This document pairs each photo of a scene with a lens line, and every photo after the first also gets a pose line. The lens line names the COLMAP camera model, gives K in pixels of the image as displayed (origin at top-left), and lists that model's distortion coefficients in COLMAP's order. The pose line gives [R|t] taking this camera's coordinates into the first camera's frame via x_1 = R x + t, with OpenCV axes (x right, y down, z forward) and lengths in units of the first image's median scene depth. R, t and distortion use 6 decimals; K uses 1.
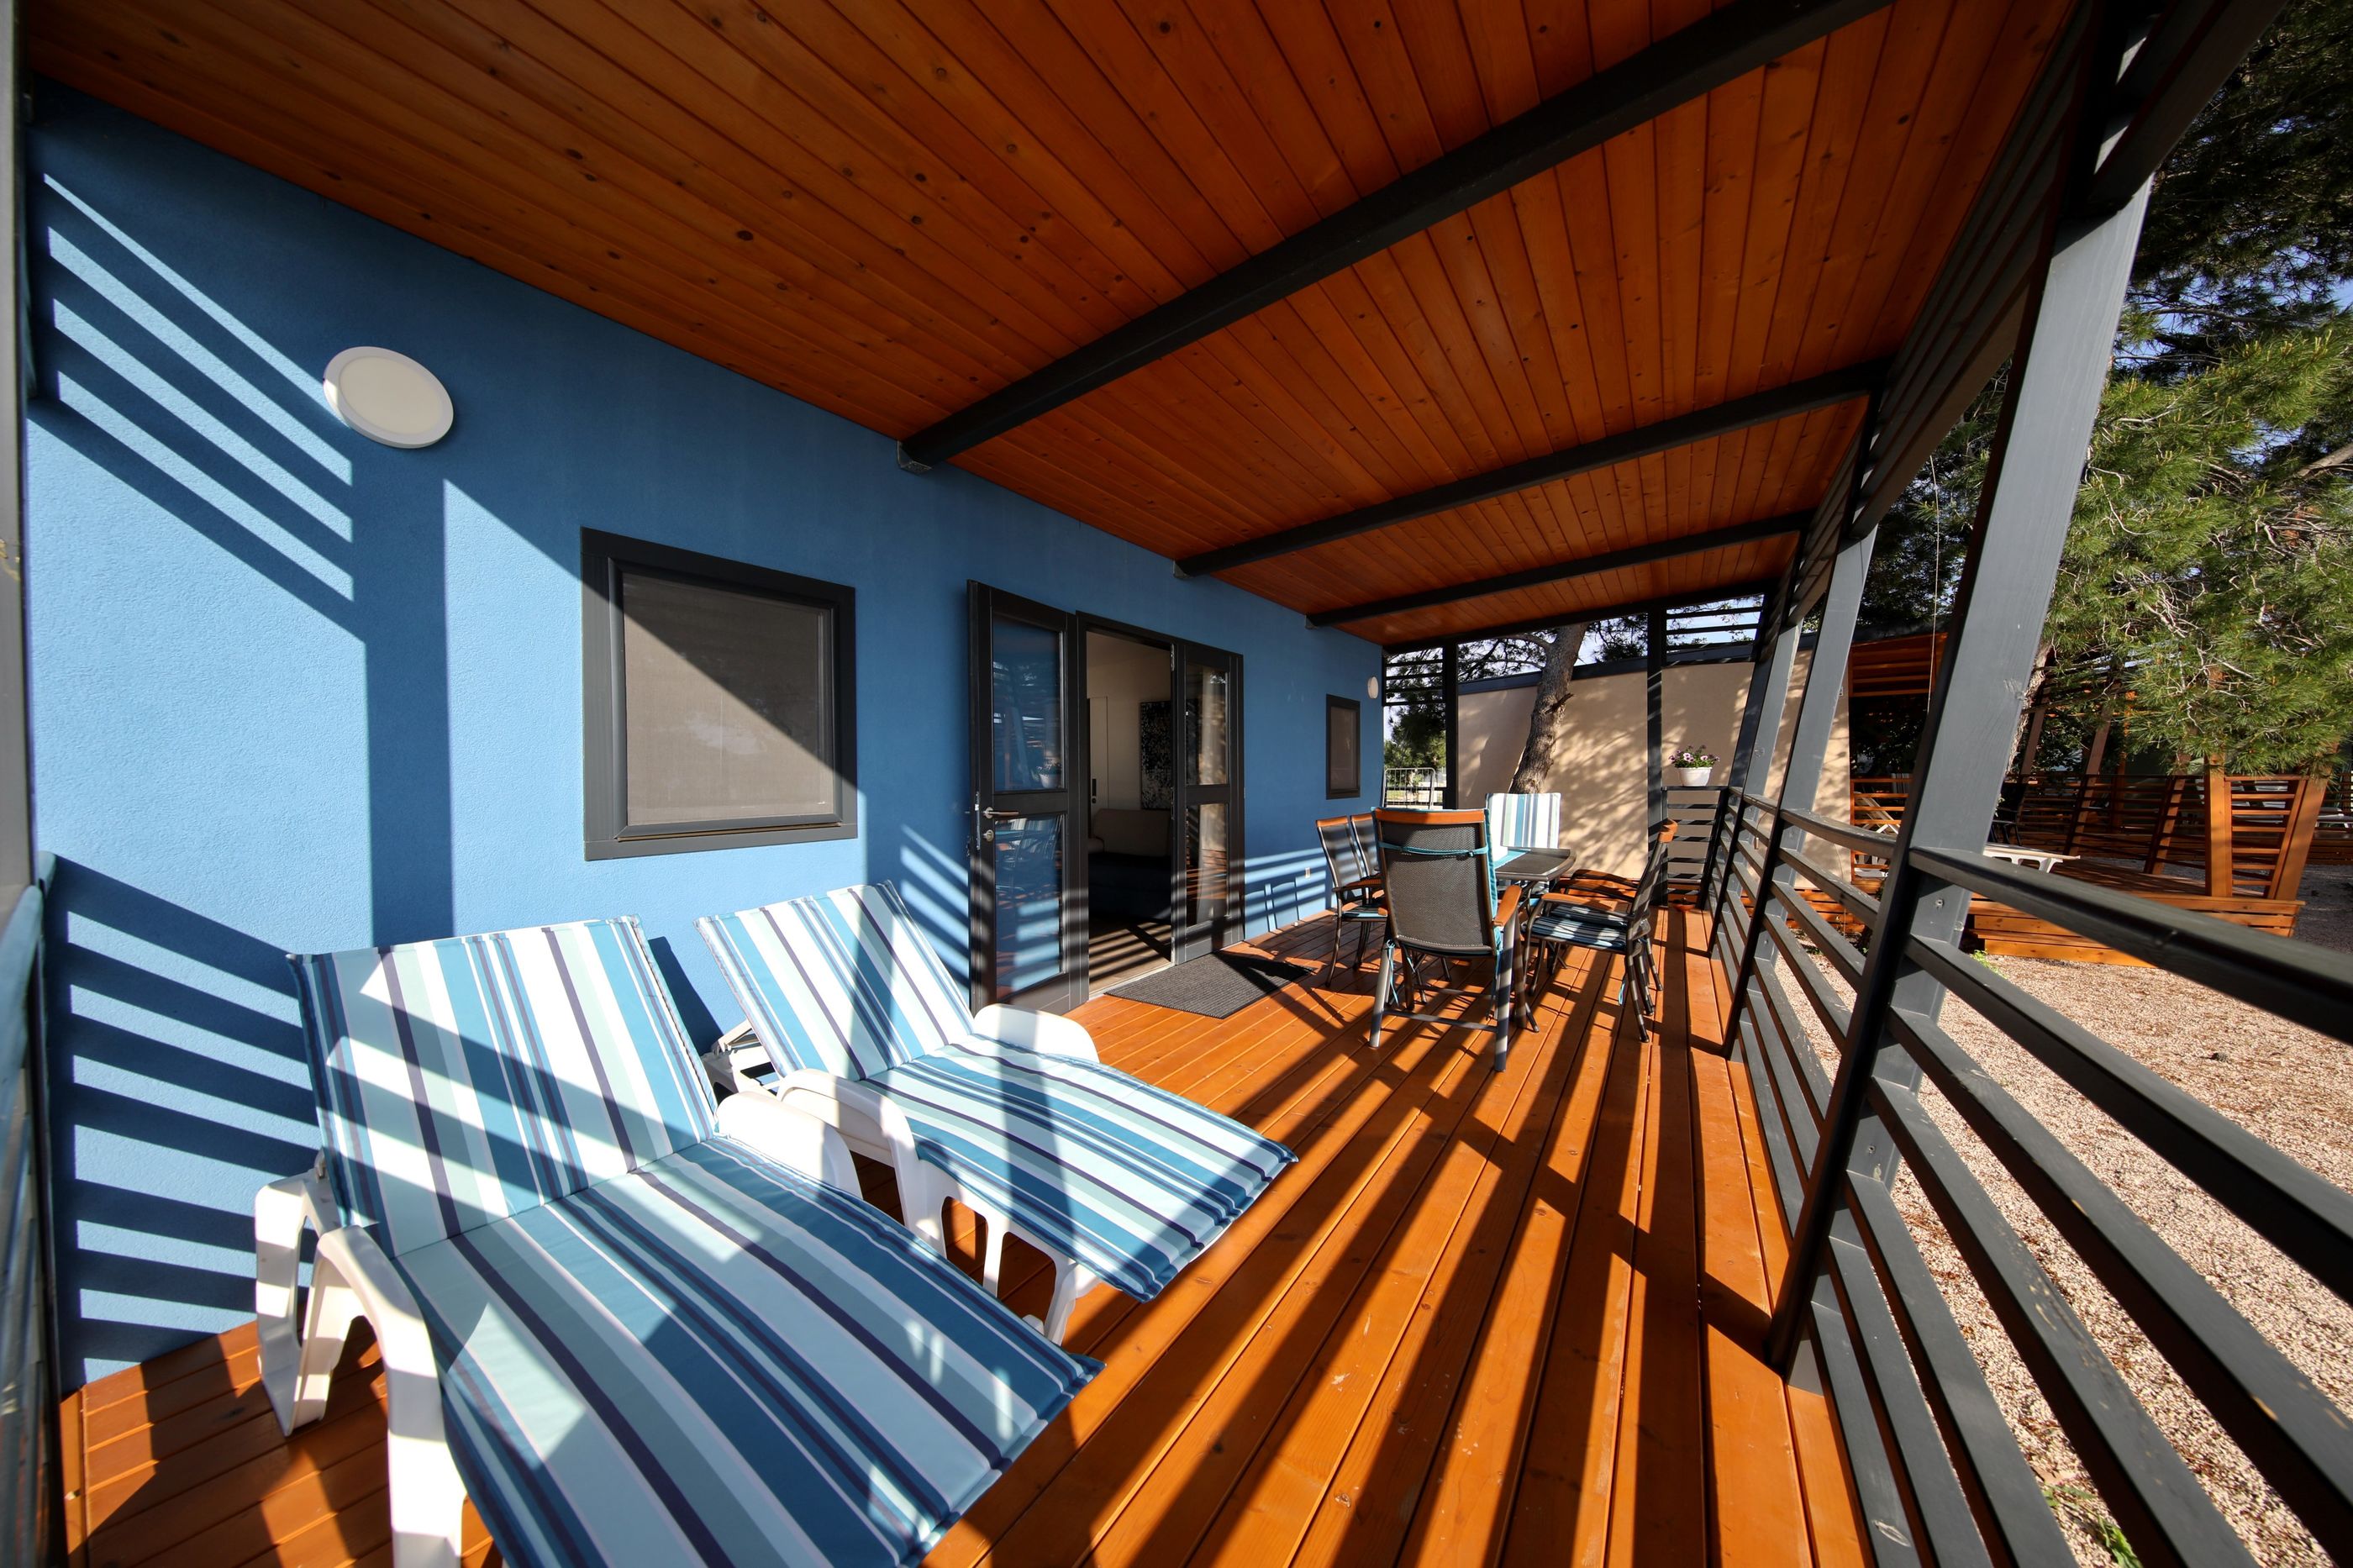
lens RADIAL K [[743.0, 0, 1176.5], [0, 743.0, 784.0], [0, 0, 1]] dist [0.006542, -0.004141]
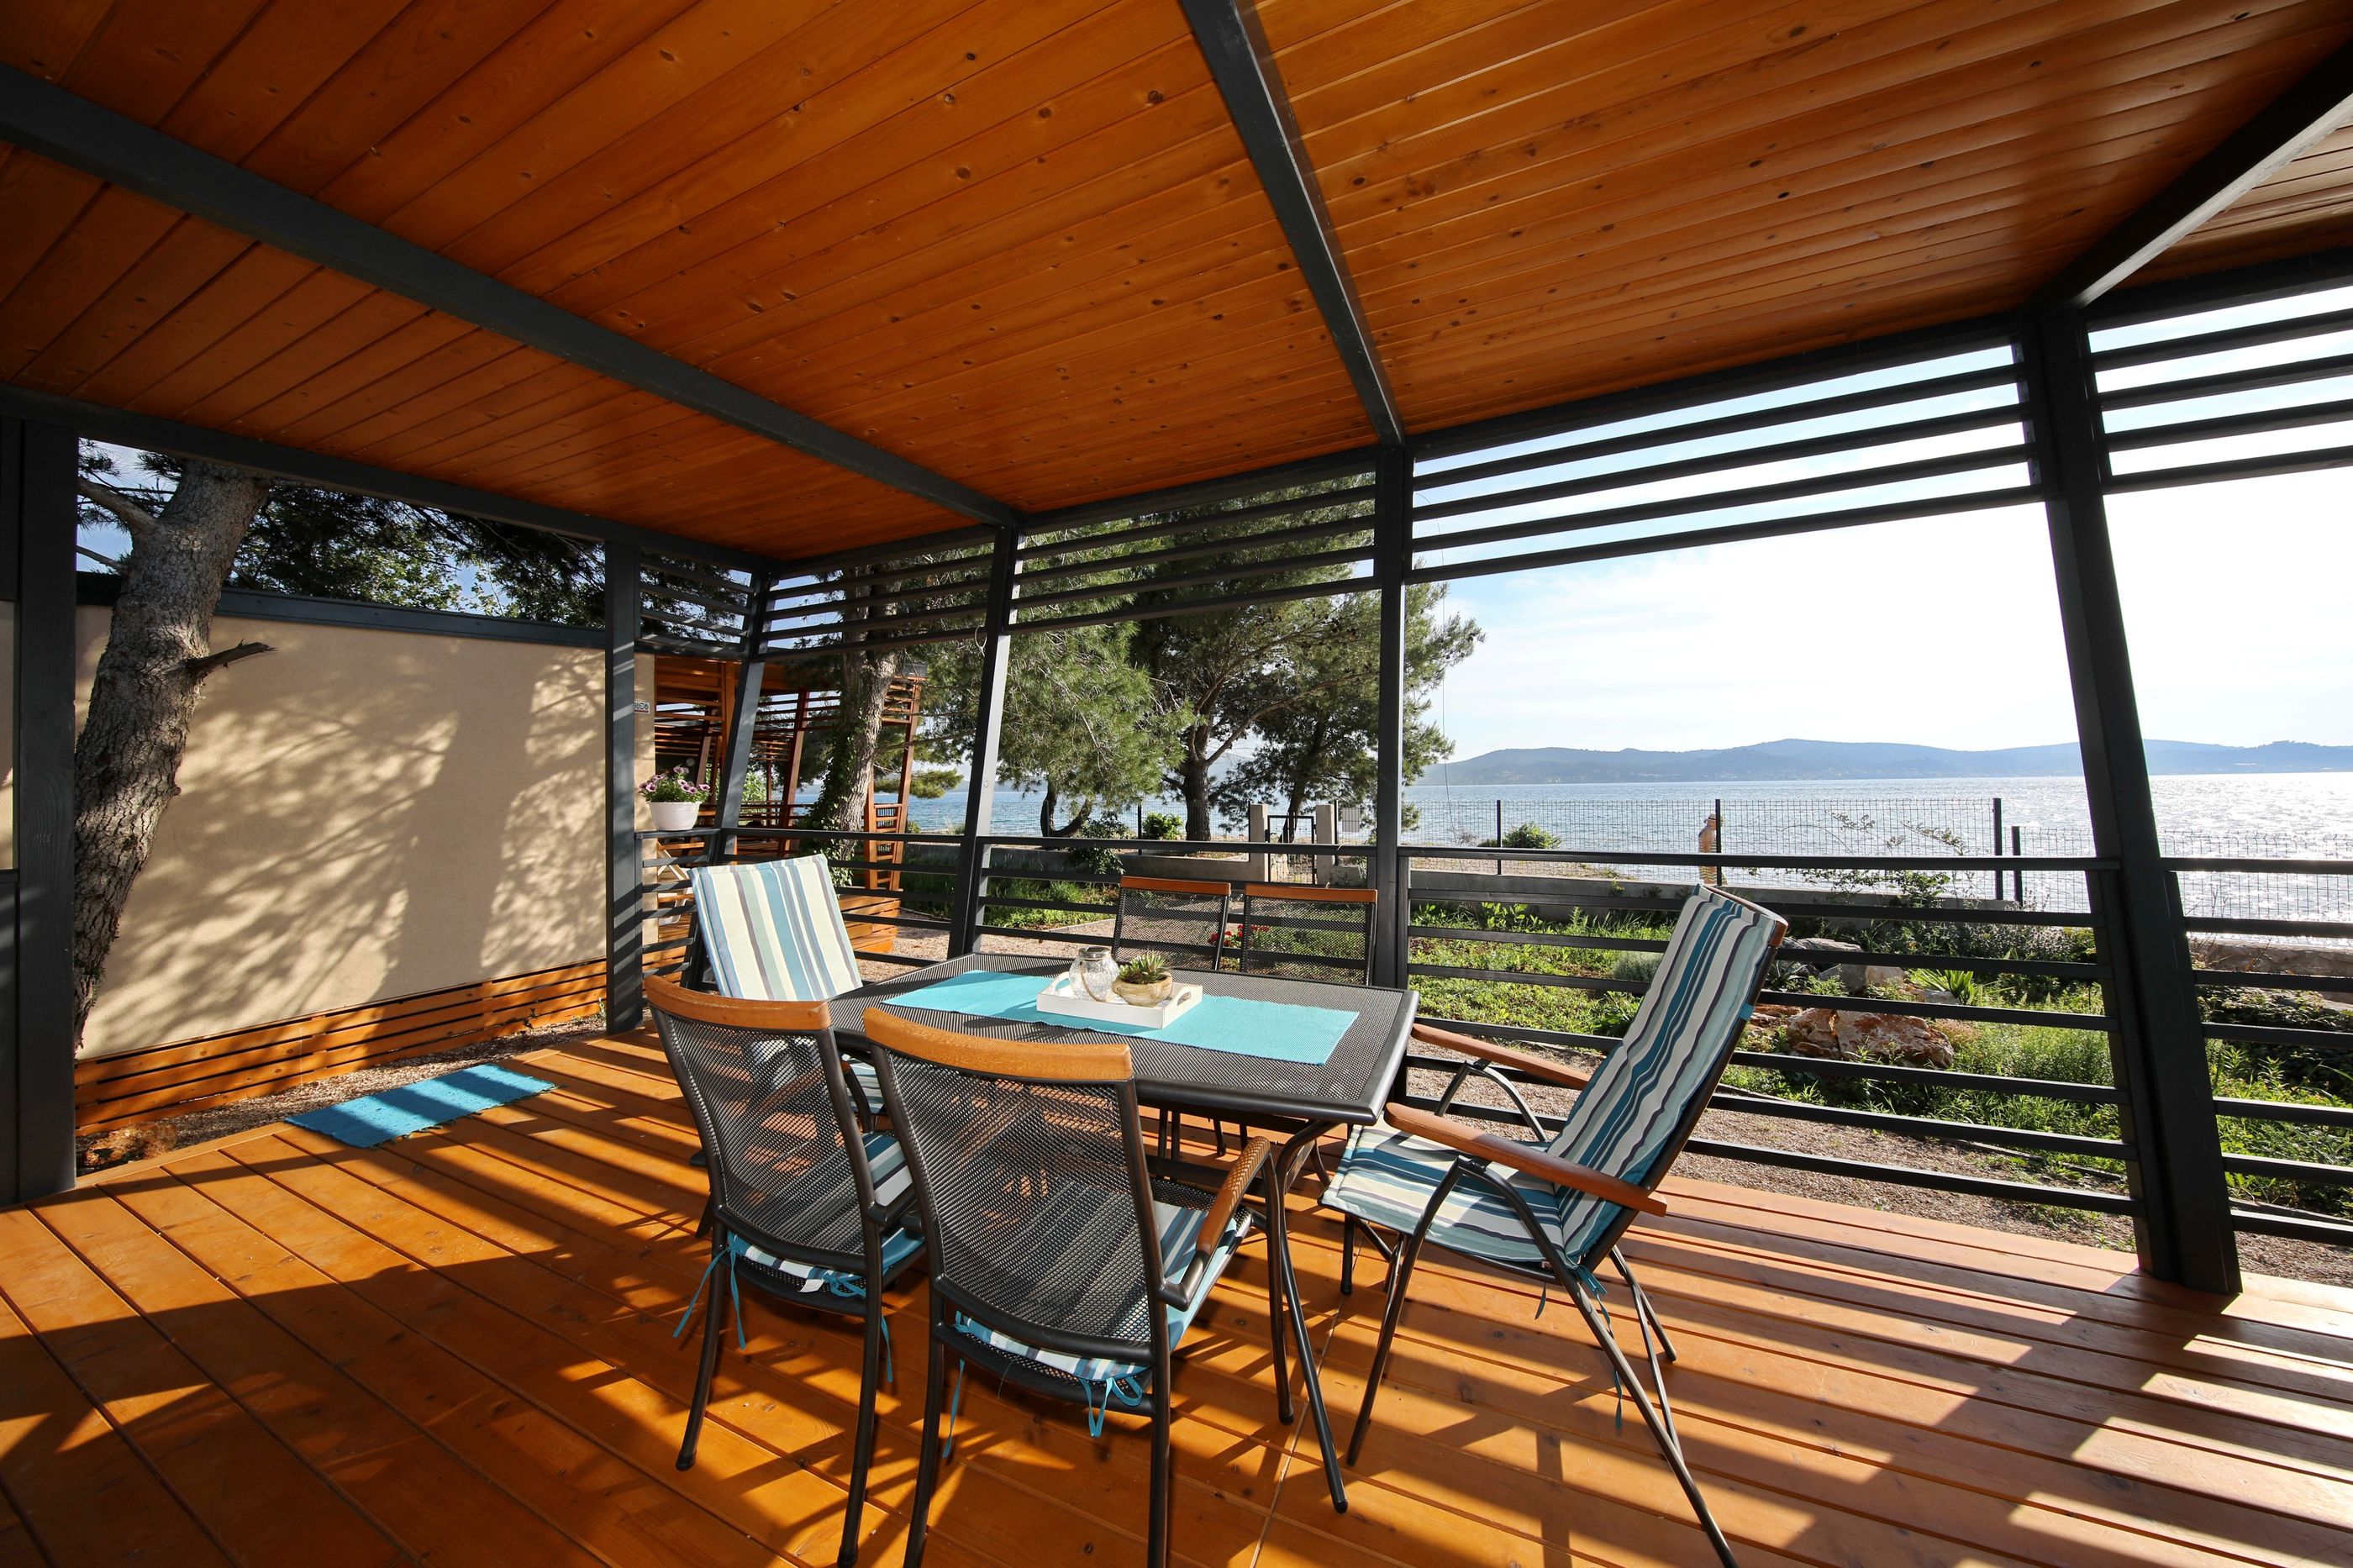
lens RADIAL K [[743.0, 0, 1176.5], [0, 743.0, 784.0], [0, 0, 1]] dist [0.006542, -0.004141]
pose [[-0.154856, 0.007010, 0.987912, -0.092151], [0.012173, 0.999912, -0.005187, -0.053783], [-0.987862, 0.011222, -0.154928, 1.809468]]
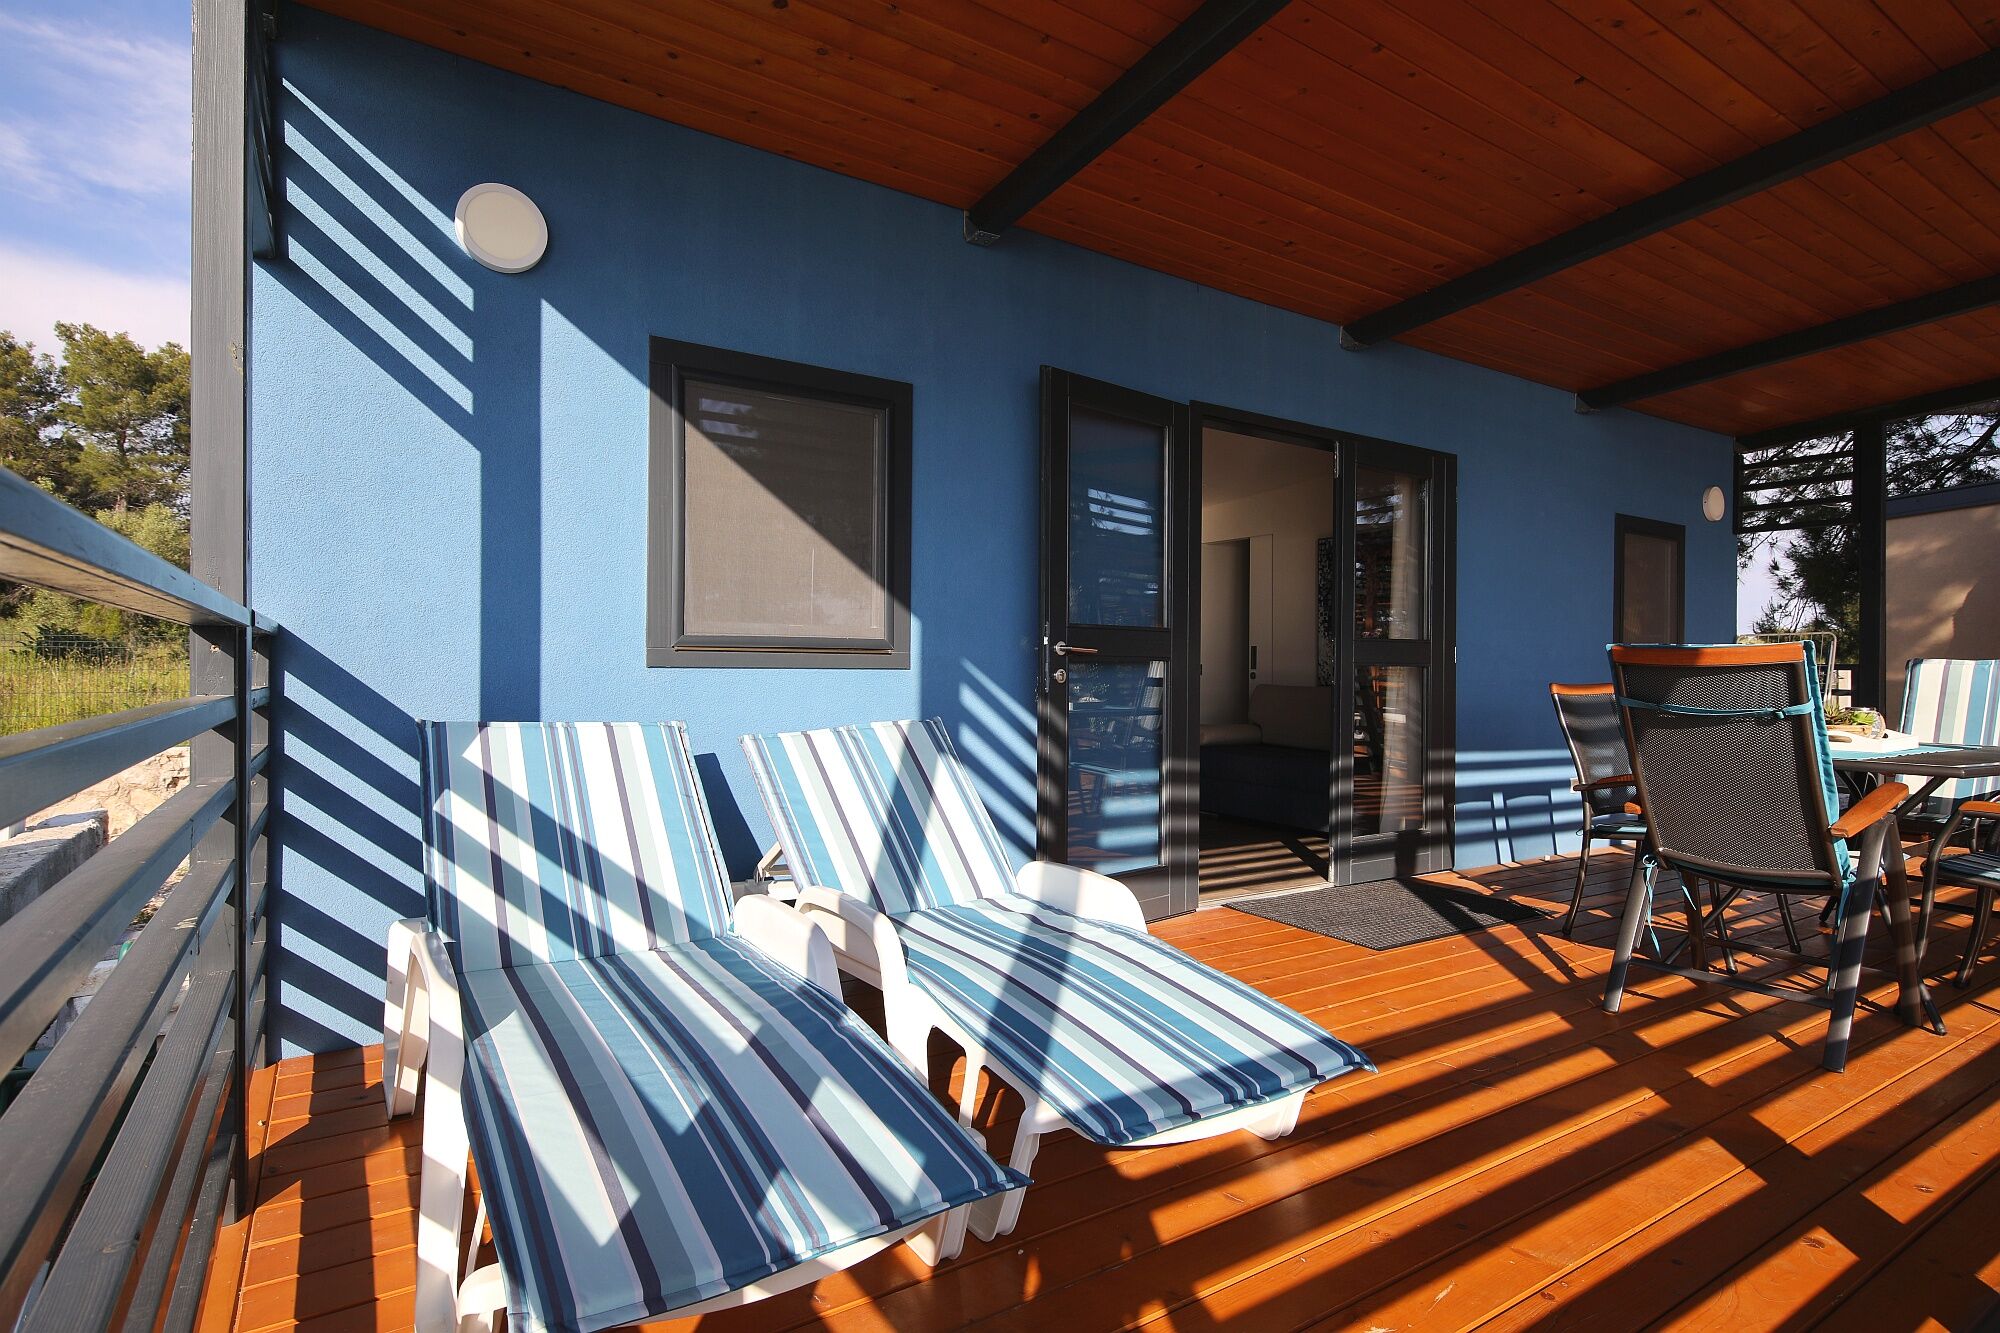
lens RADIAL K [[997.6, 0, 1000.0], [0, 997.6, 666.5], [0, 0, 1]] dist [0.032483, -0.018755]
pose [[0.919351, 0.014582, -0.393168, 0.152642], [-0.020337, 0.999738, -0.010476, 0.092047], [0.392912, 0.017627, 0.919407, -0.048390]]
